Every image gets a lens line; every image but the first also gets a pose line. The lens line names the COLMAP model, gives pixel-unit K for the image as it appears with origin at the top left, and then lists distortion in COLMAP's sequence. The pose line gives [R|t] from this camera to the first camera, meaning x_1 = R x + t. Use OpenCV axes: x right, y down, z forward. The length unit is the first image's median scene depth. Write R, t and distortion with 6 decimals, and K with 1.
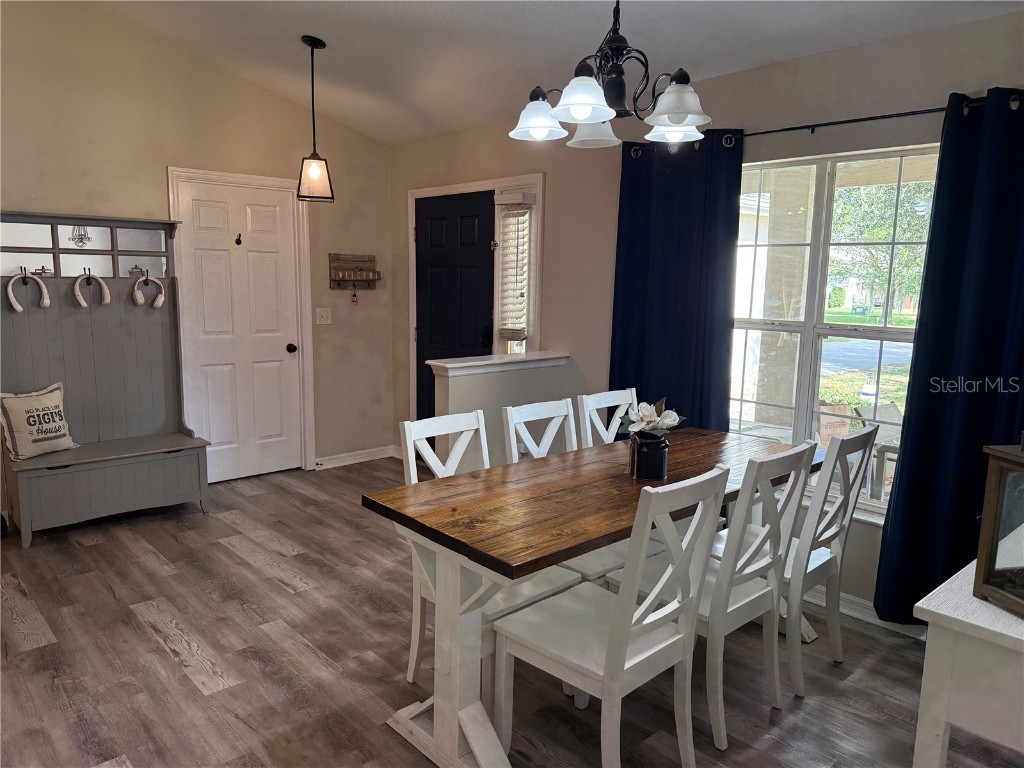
lens RADIAL K [[717.4, 0, 512.0], [0, 717.4, 384.0], [0, 0, 1]] dist [0.055813, -0.075039]
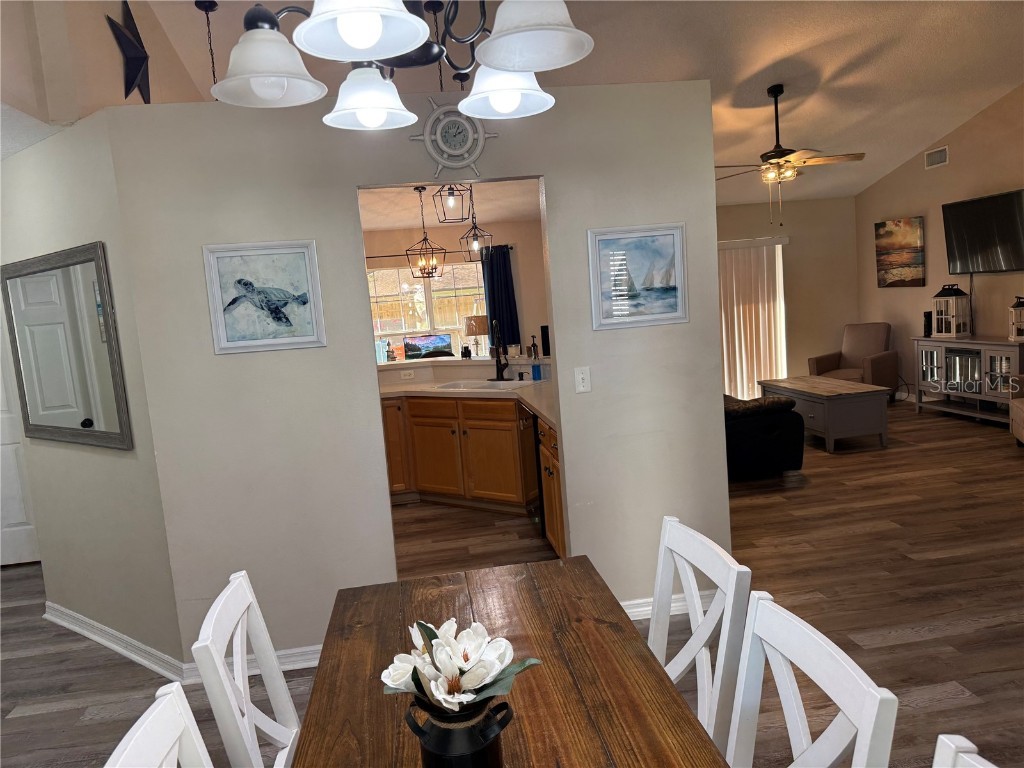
lens RADIAL K [[717.4, 0, 512.0], [0, 717.4, 384.0], [0, 0, 1]] dist [0.055813, -0.075039]
pose [[-0.577318, 0.121327, -0.807455, 0.409650], [-0.050476, 0.981704, 0.183599, -0.162296], [0.814958, 0.146752, -0.560632, 1.033027]]
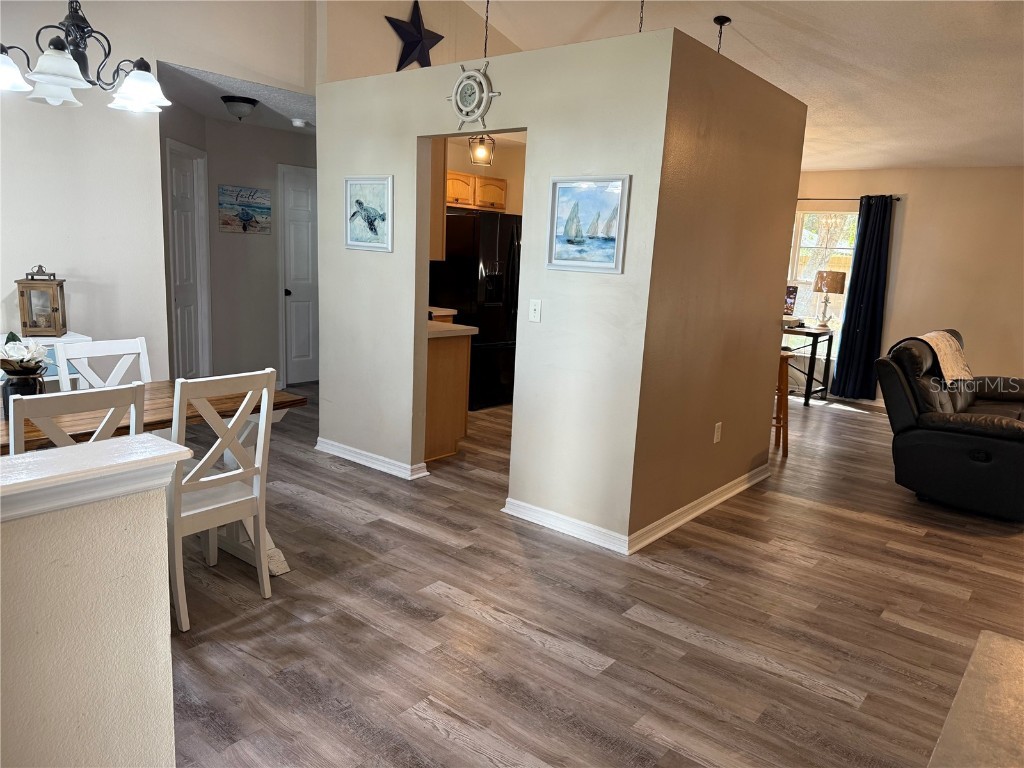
lens RADIAL K [[717.4, 0, 512.0], [0, 717.4, 384.0], [0, 0, 1]] dist [0.055813, -0.075039]
pose [[-0.988198, -0.043388, -0.146911, -0.286521], [-0.089277, 0.942459, 0.322180, -0.250902], [0.124479, 0.331493, -0.935210, 1.700157]]
